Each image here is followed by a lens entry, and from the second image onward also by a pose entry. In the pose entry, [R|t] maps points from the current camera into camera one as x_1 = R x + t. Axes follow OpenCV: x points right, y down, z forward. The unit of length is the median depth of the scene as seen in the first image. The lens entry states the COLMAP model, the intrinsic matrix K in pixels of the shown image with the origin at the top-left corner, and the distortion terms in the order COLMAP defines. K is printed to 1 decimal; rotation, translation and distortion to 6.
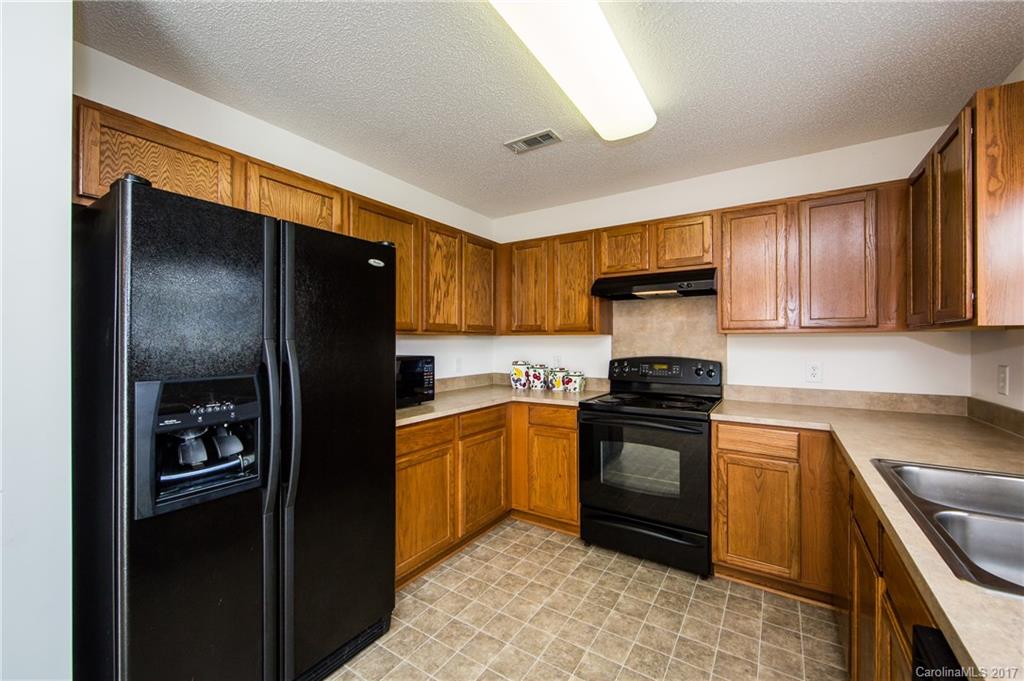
lens RADIAL K [[404.6, 0, 519.8], [0, 404.6, 340.1], [0, 0, 1]] dist [-0.005486, -0.000587]
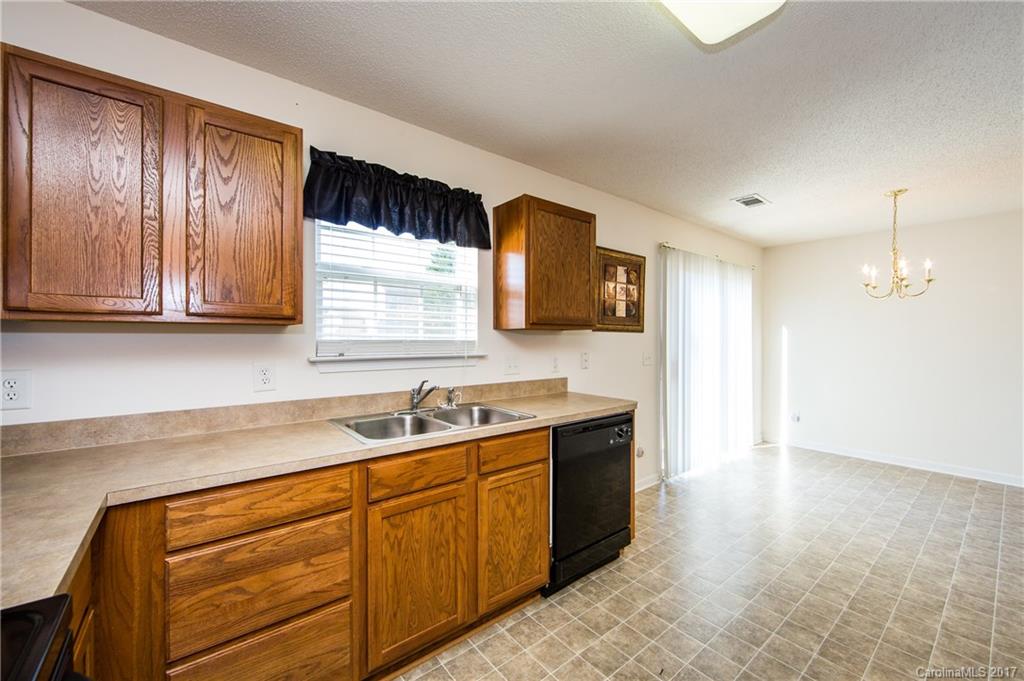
lens RADIAL K [[404.6, 0, 514.8], [0, 404.6, 337.1], [0, 0, 1]] dist [-0.005486, -0.000587]
pose [[-0.950429, -0.002751, 0.310930, 0.044173], [-0.003237, 0.999994, -0.001045, 0.001153], [-0.310926, -0.002000, -0.950432, 1.042161]]
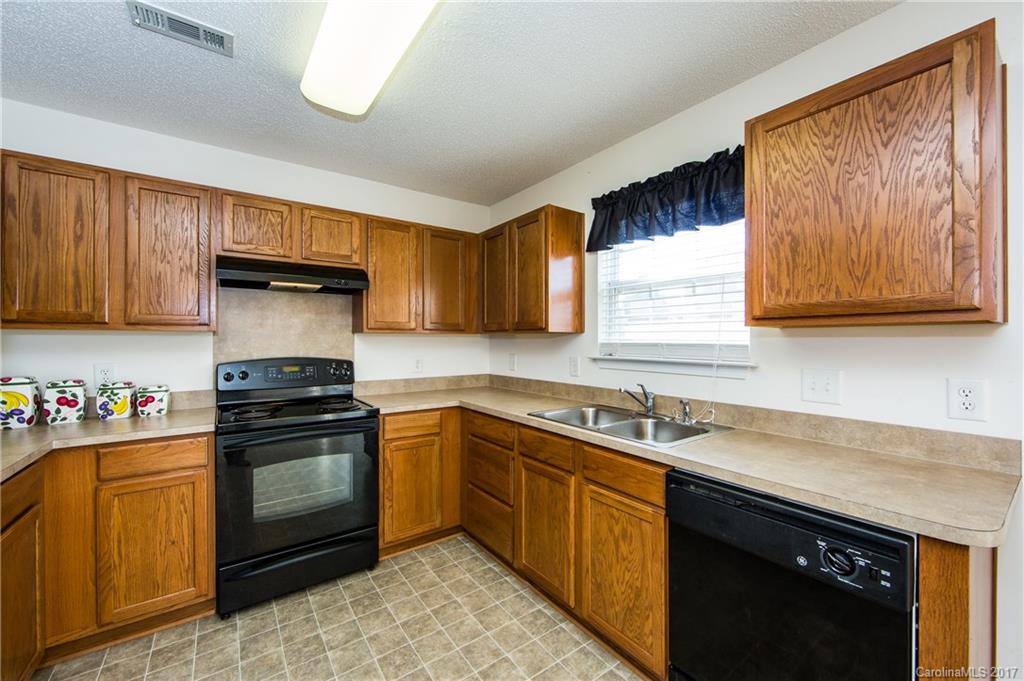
lens RADIAL K [[404.6, 0, 521.3], [0, 404.6, 340.5], [0, 0, 1]] dist [-0.005486, -0.000587]
pose [[0.351279, 0.000161, 0.936271, -0.367854], [-0.002654, 0.999996, 0.000824, 0.001457], [-0.936267, -0.002774, 0.351278, 0.269147]]
